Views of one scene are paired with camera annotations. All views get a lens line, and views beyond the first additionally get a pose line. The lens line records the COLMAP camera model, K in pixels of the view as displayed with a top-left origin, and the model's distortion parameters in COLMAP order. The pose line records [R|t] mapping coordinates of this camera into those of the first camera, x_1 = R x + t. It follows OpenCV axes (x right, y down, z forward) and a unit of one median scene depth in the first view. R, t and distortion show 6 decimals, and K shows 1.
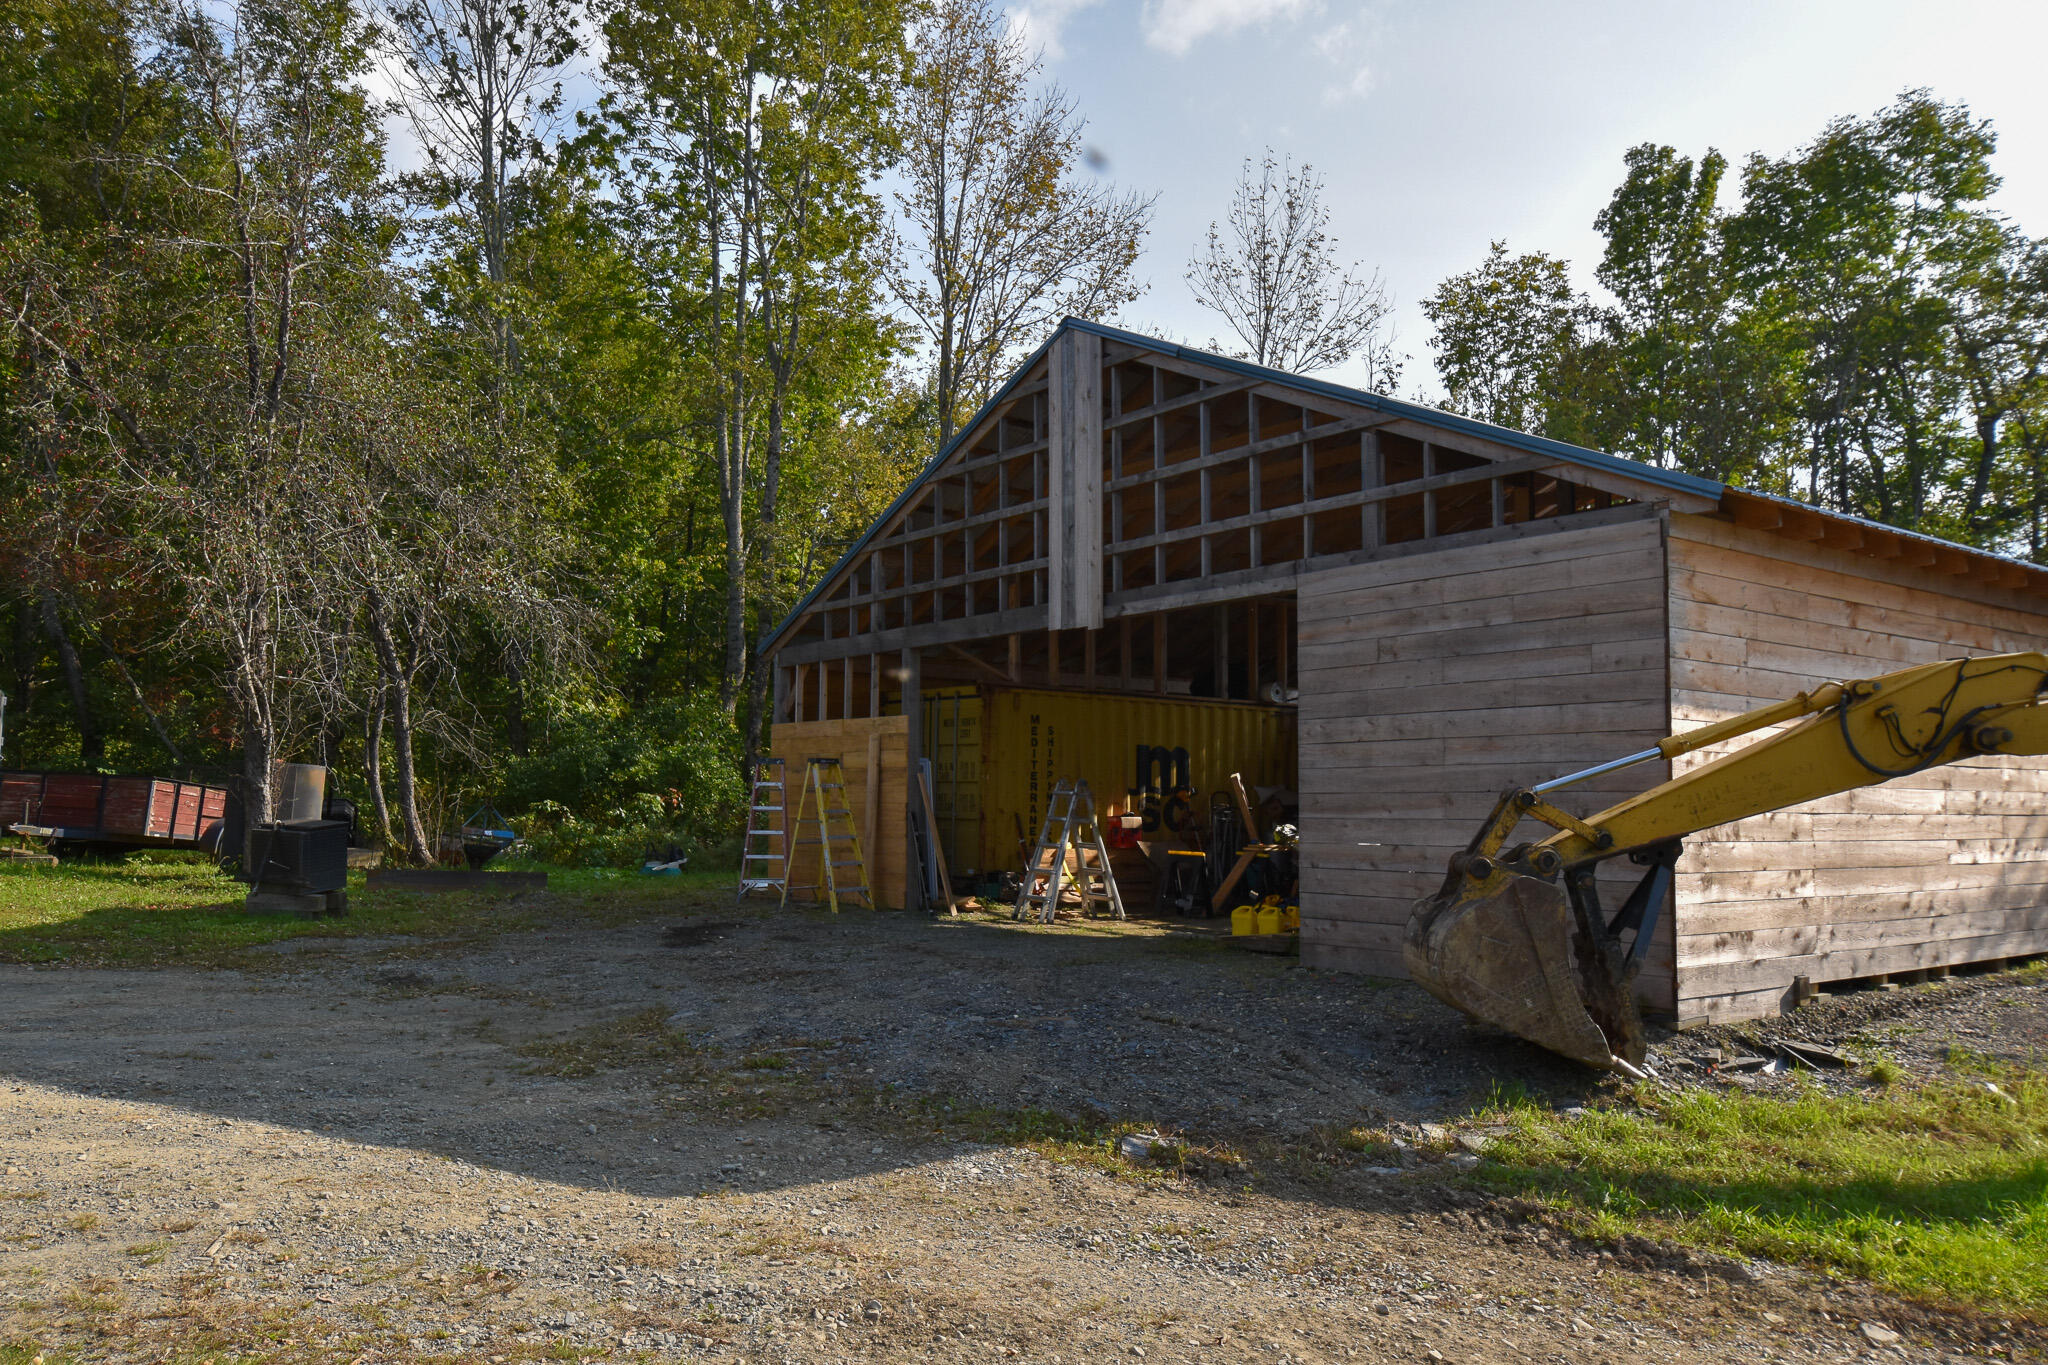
lens RADIAL K [[1473.7, 0, 1028.0], [0, 1473.7, 709.4], [0, 0, 1]] dist [-0.000003, -0.000284]
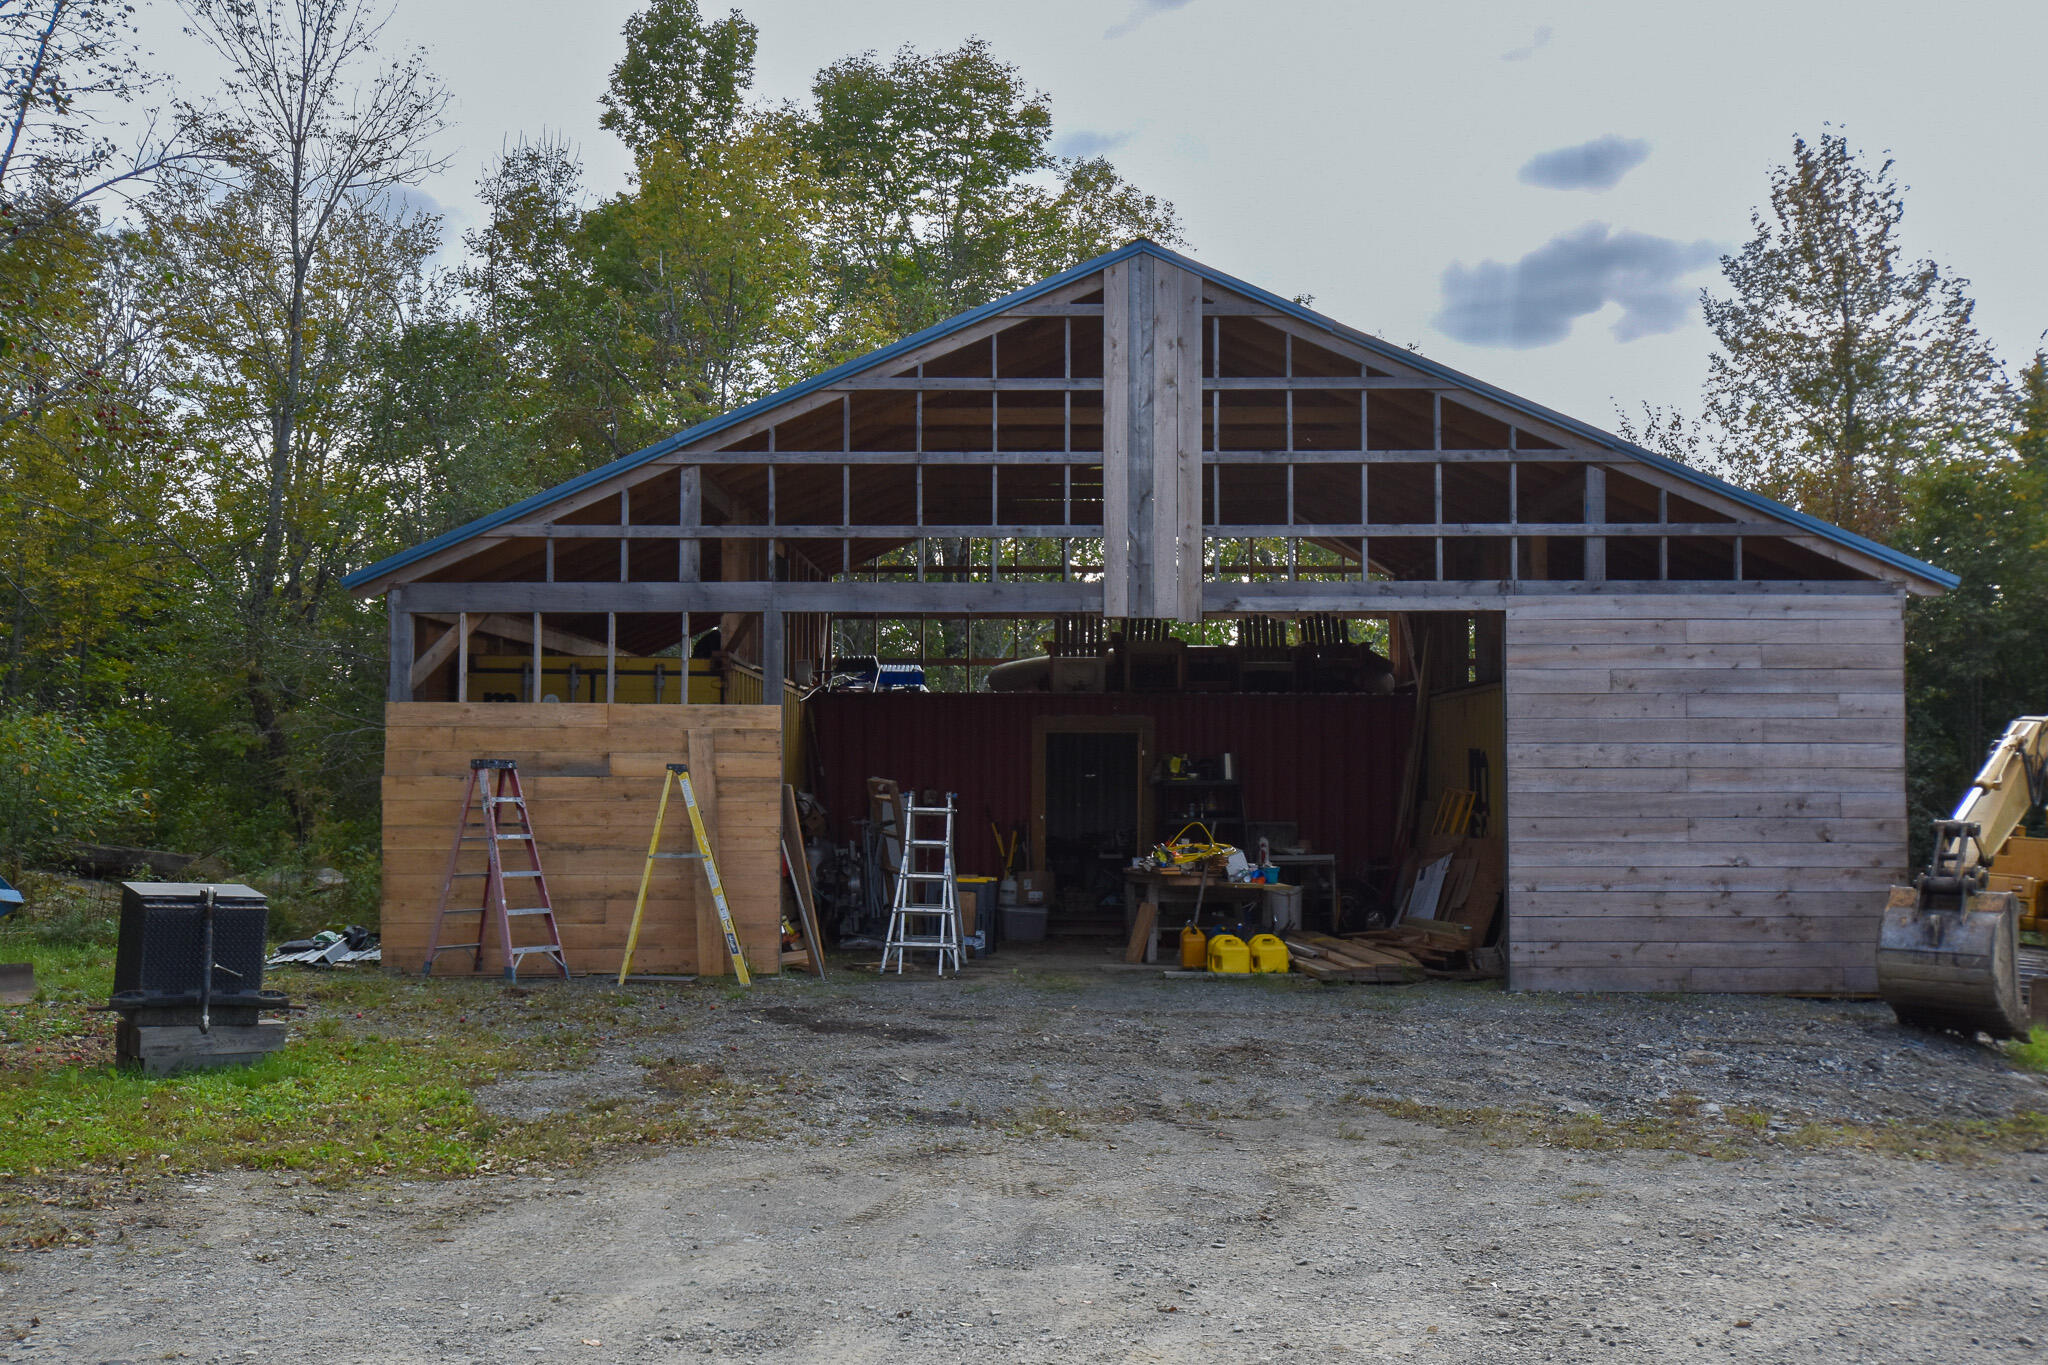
lens RADIAL K [[2058.5, 0, 1029.4], [0, 2058.5, 696.5], [0, 0, 1]] dist [0.031454, -0.006172]
pose [[0.630607, 0.029519, 0.775541, -1.090332], [-0.047884, 0.998852, 0.000917, -0.010111], [-0.774624, -0.037715, 0.631296, 0.374780]]
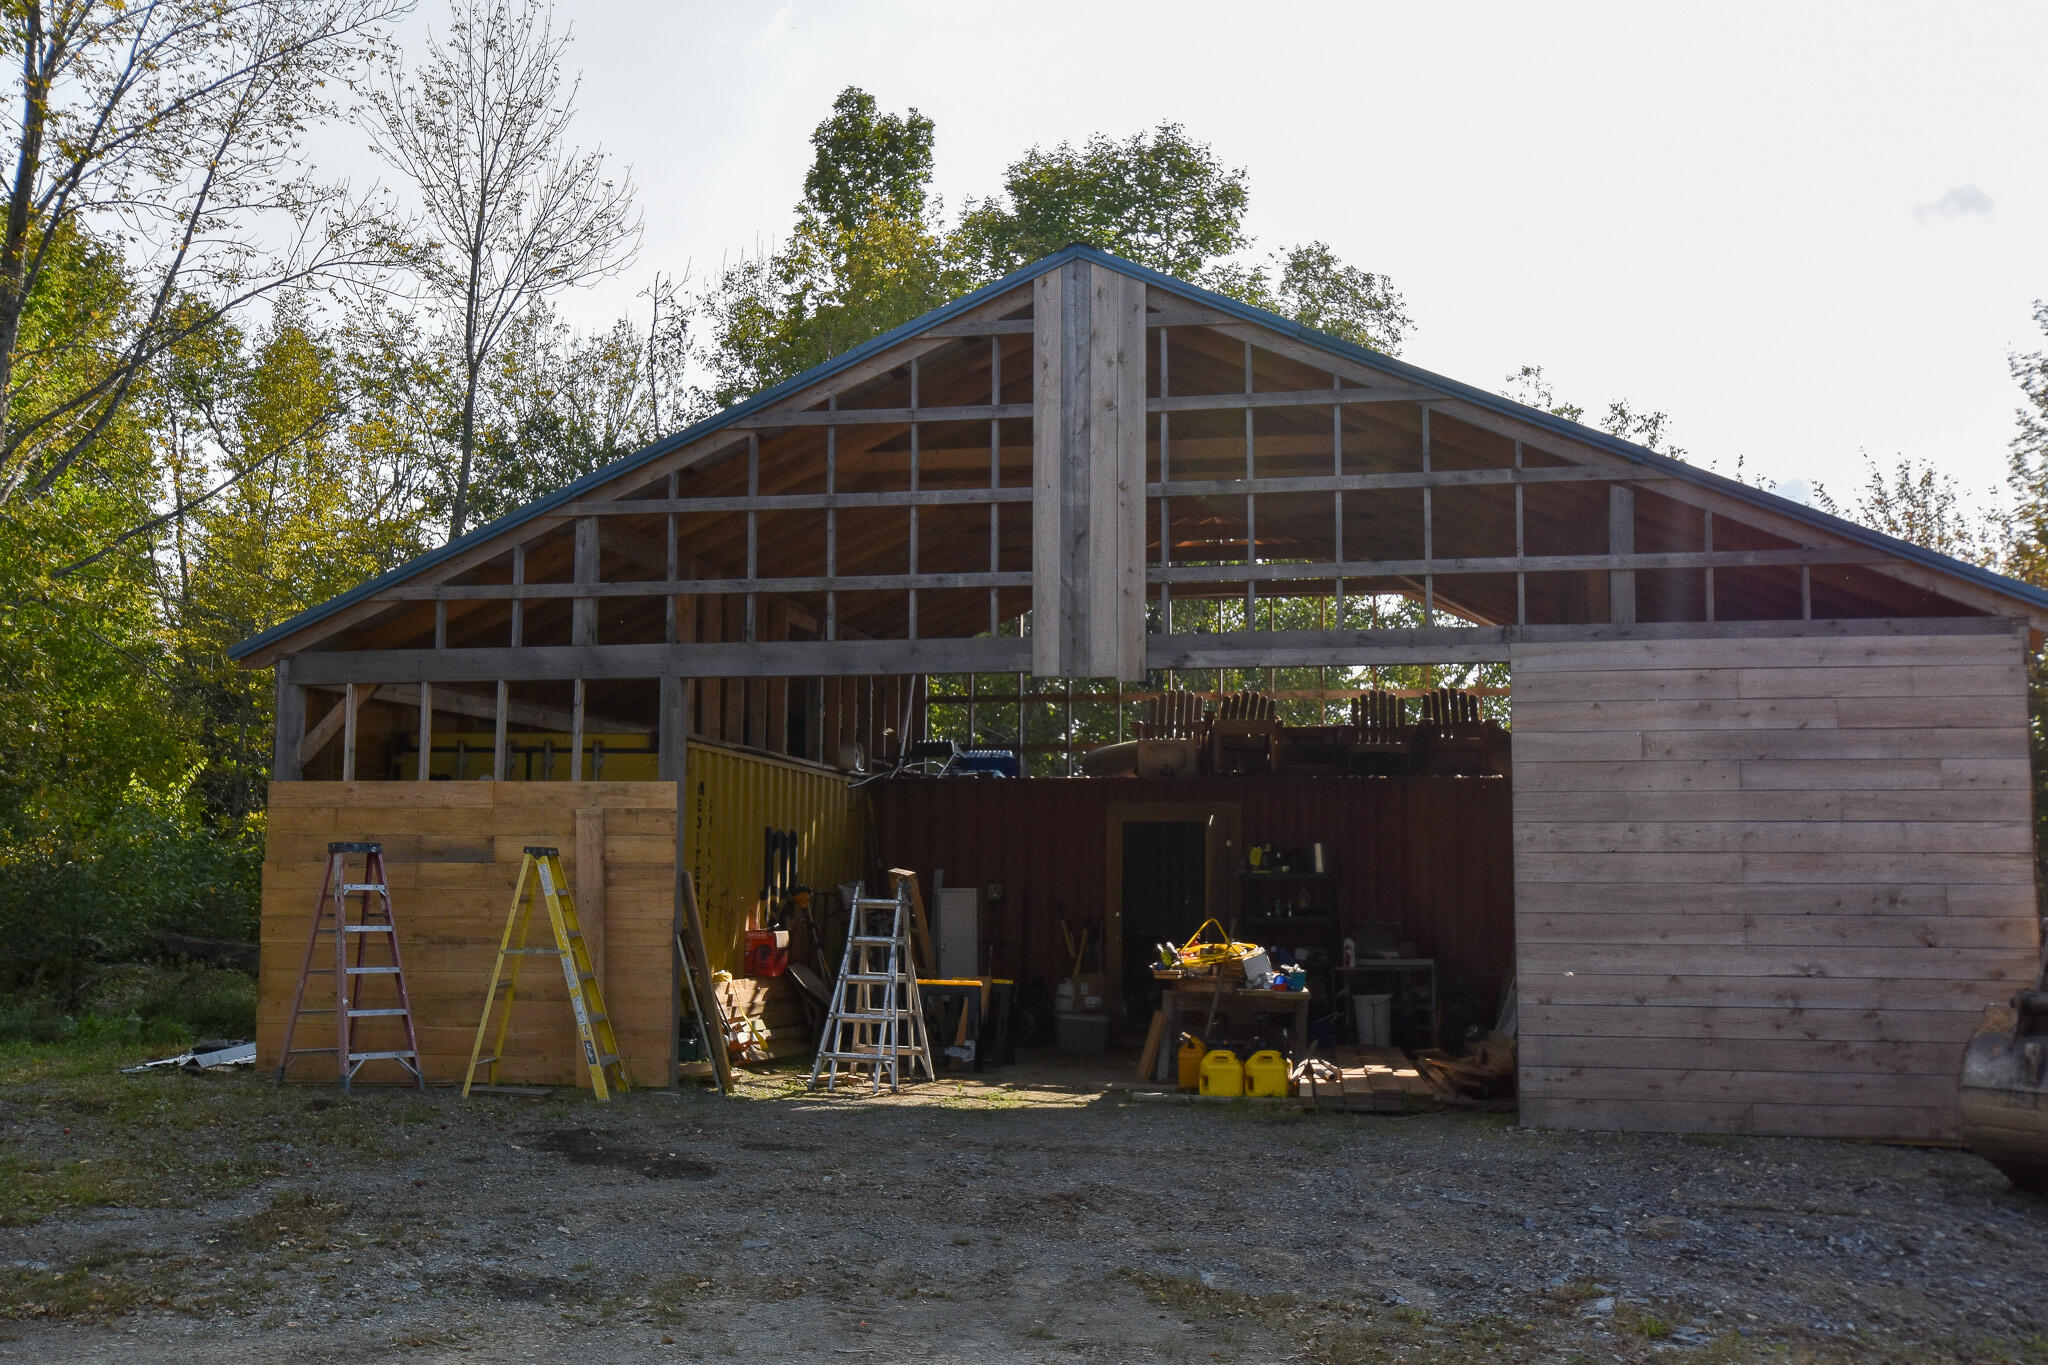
lens RADIAL K [[1991.7, 0, 1023.3], [0, 1991.7, 696.6], [0, 0, 1]] dist [0.026719, 0.009638]
pose [[0.756048, 0.061765, 0.651596, -0.741239], [-0.042784, 0.998072, -0.044965, -0.001040], [-0.653117, 0.006118, 0.757232, 0.341611]]
